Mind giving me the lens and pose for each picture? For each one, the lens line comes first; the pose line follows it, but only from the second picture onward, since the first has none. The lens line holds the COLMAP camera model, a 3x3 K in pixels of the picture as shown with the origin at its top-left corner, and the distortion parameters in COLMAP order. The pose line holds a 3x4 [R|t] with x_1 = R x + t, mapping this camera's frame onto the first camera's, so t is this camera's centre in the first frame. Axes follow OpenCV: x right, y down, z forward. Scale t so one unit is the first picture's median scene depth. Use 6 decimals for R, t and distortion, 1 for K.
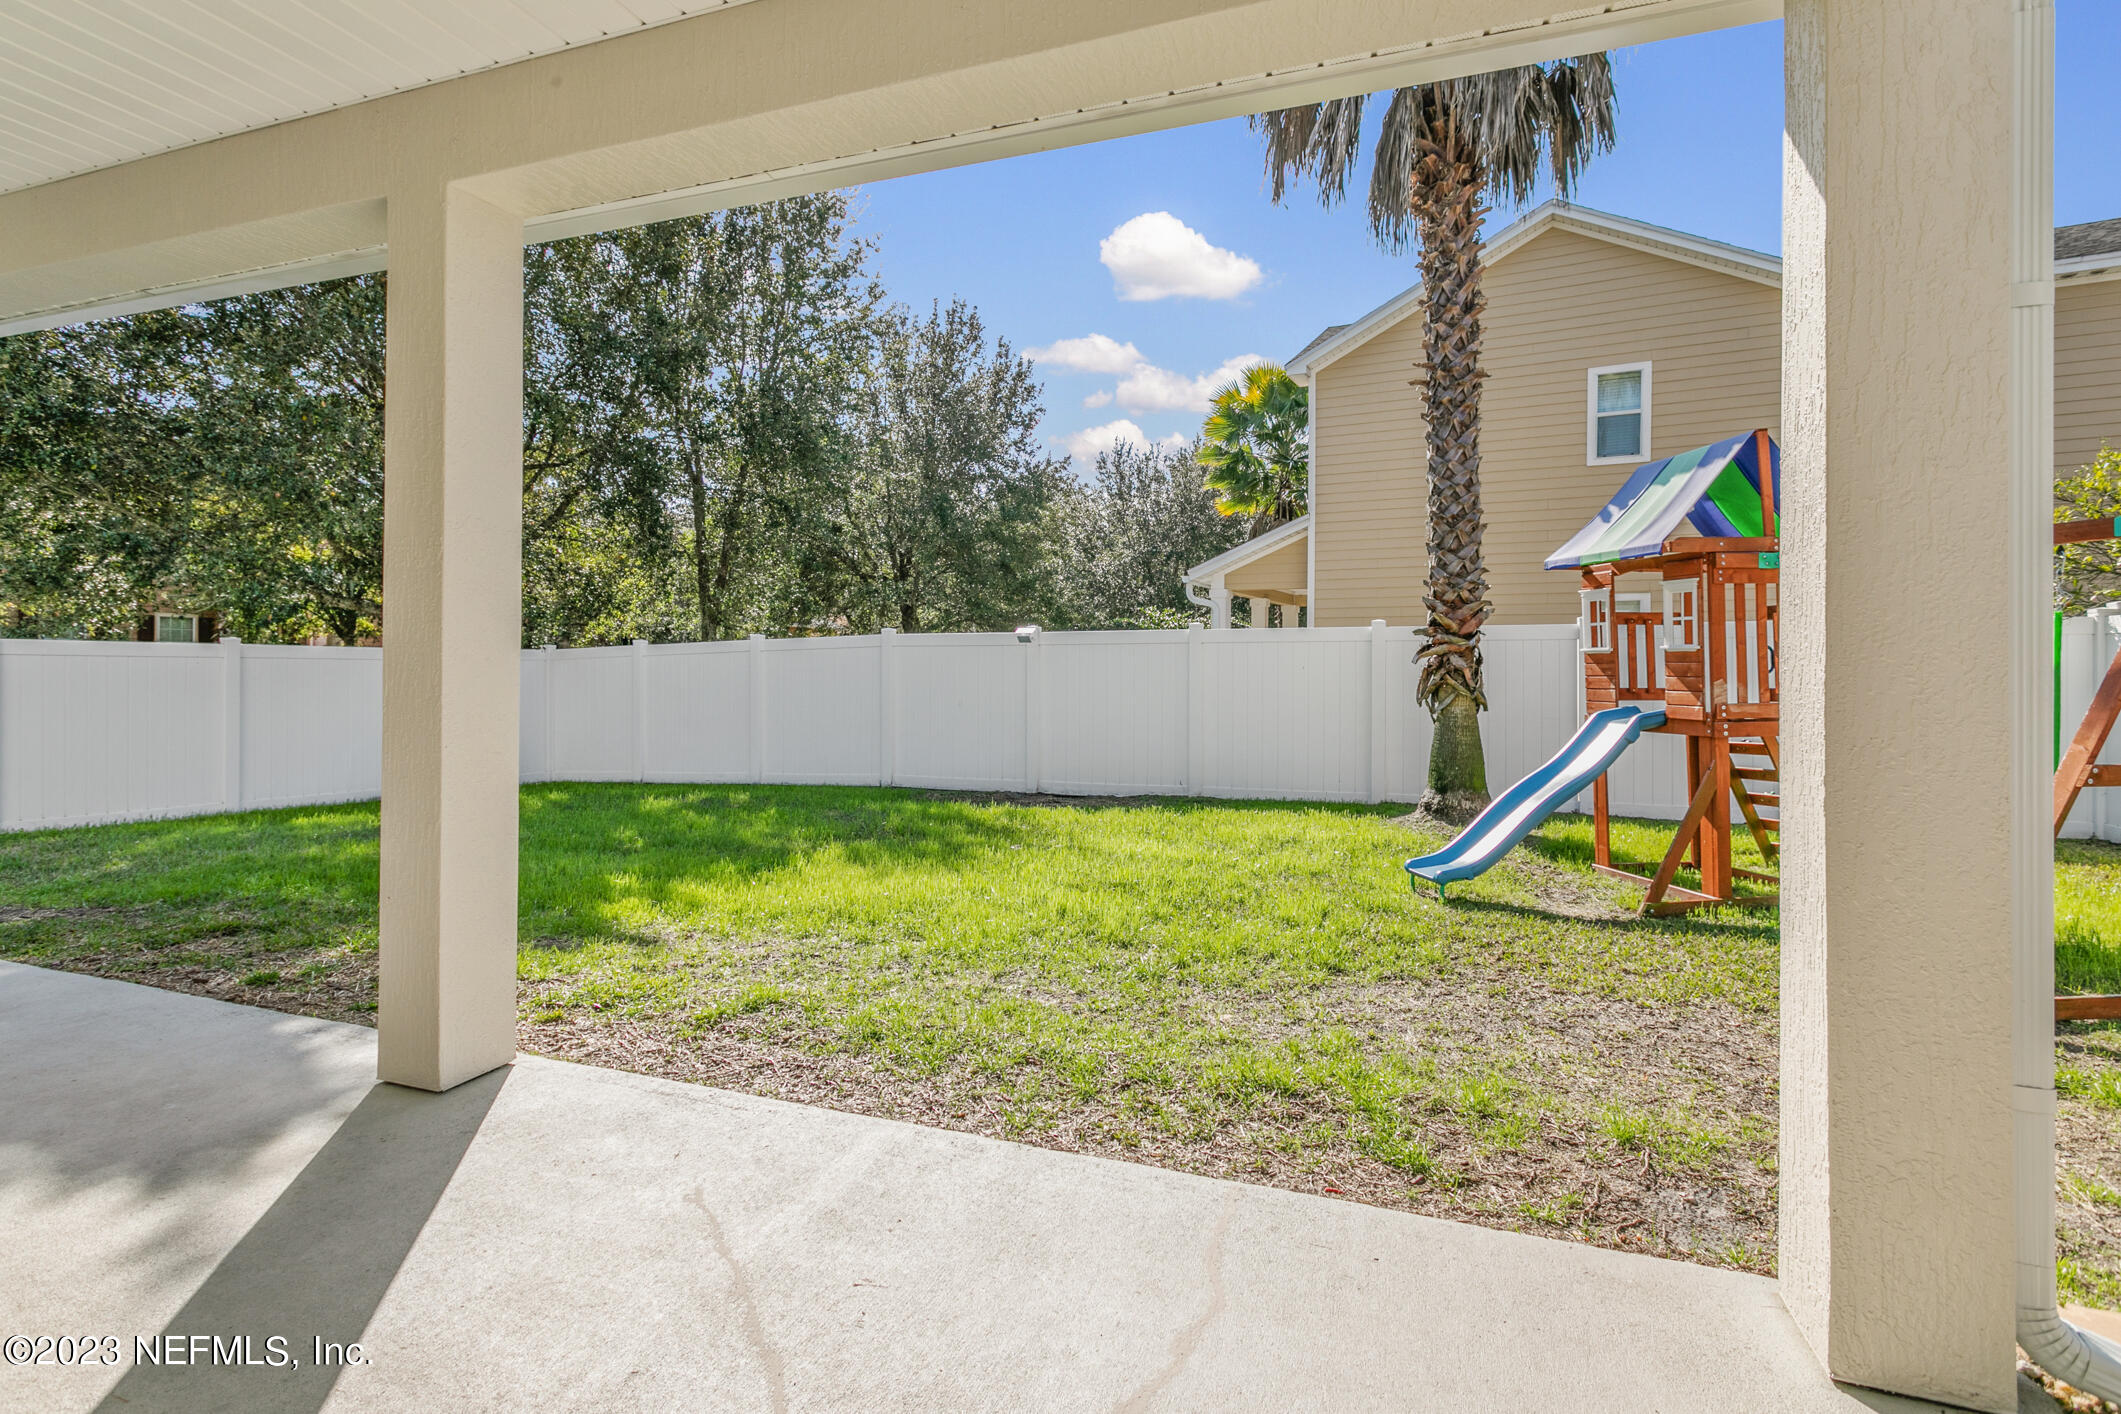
lens RADIAL K [[1010.7, 0, 1056.3], [0, 1010.7, 688.9], [0, 0, 1]] dist [0.013883, -0.000533]
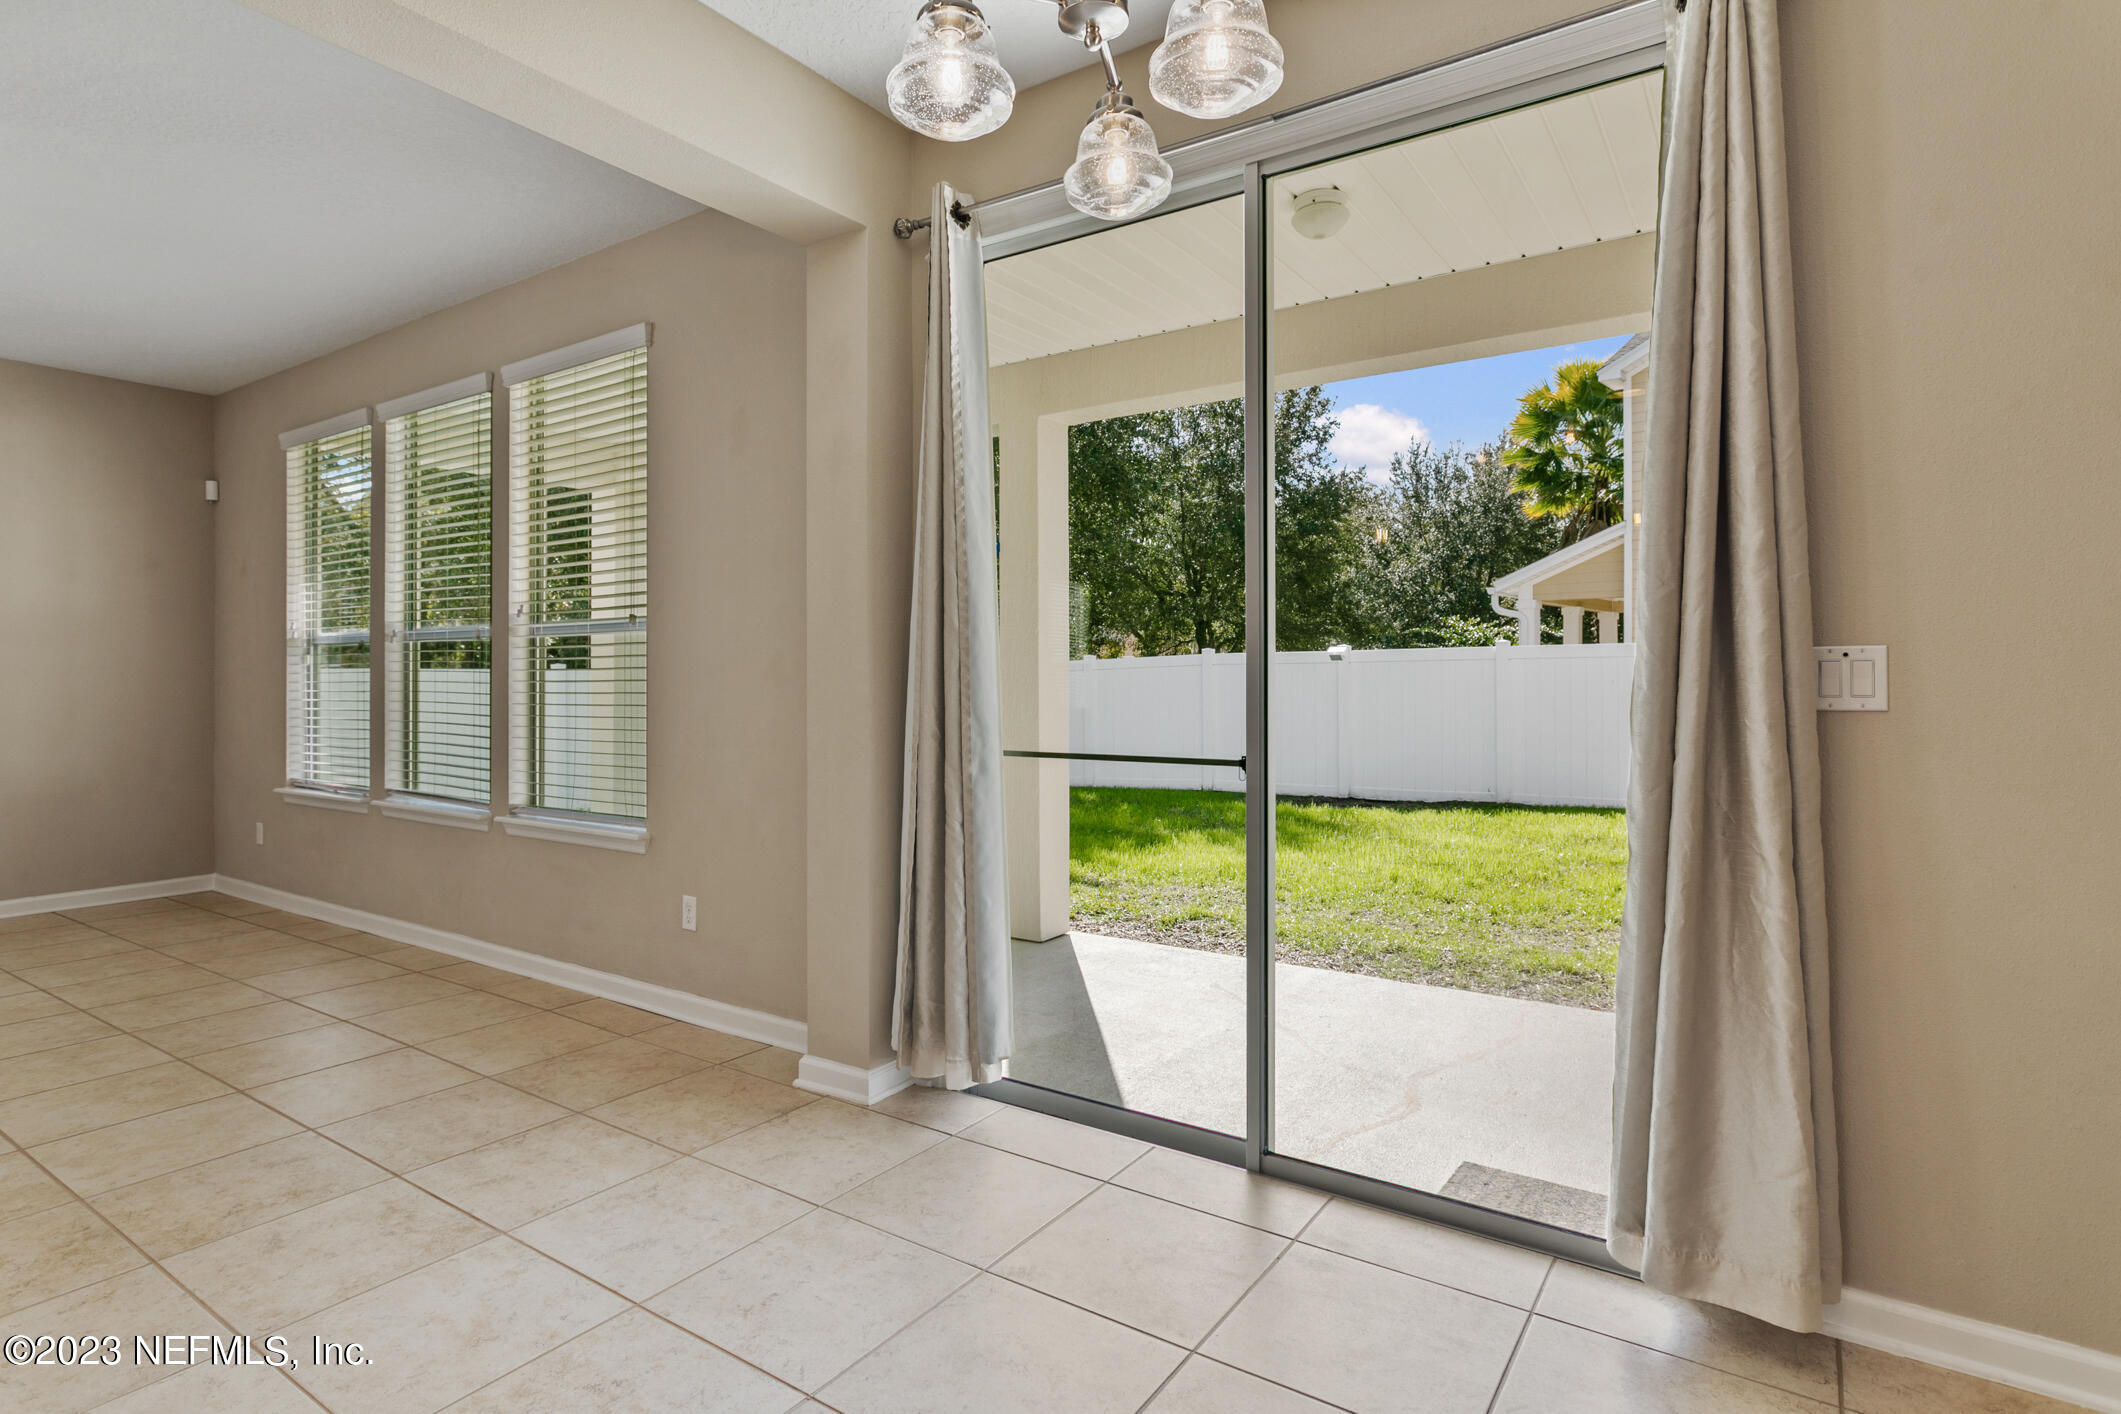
lens RADIAL K [[1083.9, 0, 1062.4], [0, 1083.9, 690.1], [0, 0, 1]] dist [-0.003011, -0.000354]
pose [[0.969202, -0.006305, -0.246185, -0.015028], [0.004203, 0.999950, -0.009060, -0.002028], [0.246230, 0.007747, 0.969180, -0.106255]]
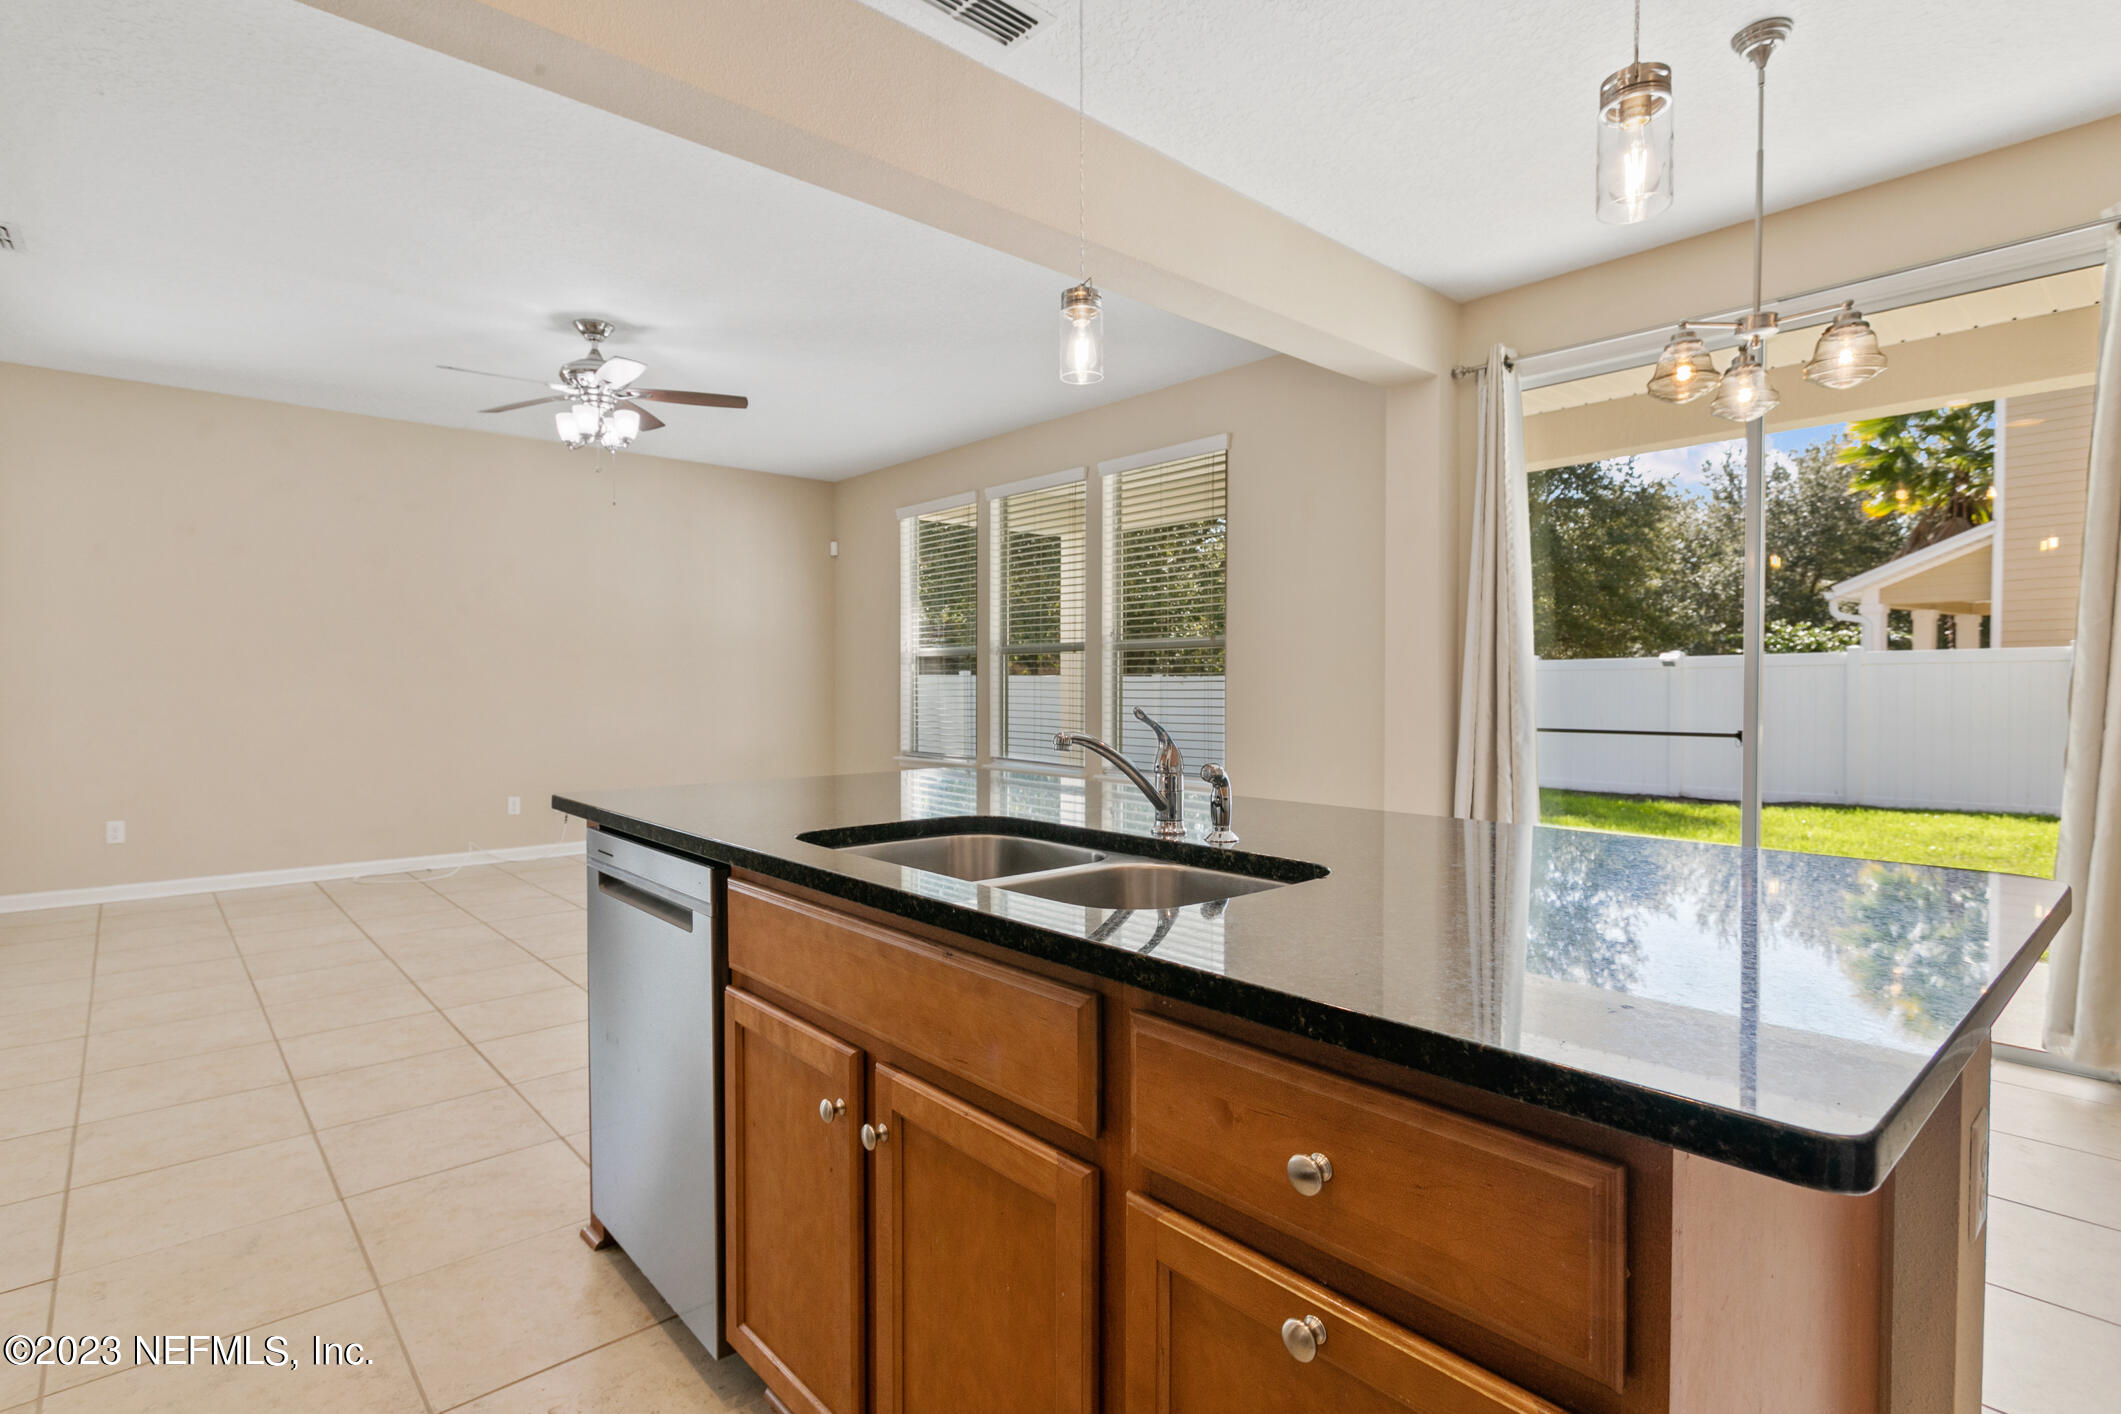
lens RADIAL K [[1033.2, 0, 1057.8], [0, 1033.2, 716.0], [0, 0, 1]] dist [0.004563, 0.000309]
pose [[0.881234, 0.007451, -0.472621, -0.043704], [-0.003010, 0.999944, 0.010152, 0.000521], [0.472670, -0.007524, 0.881207, -0.188382]]
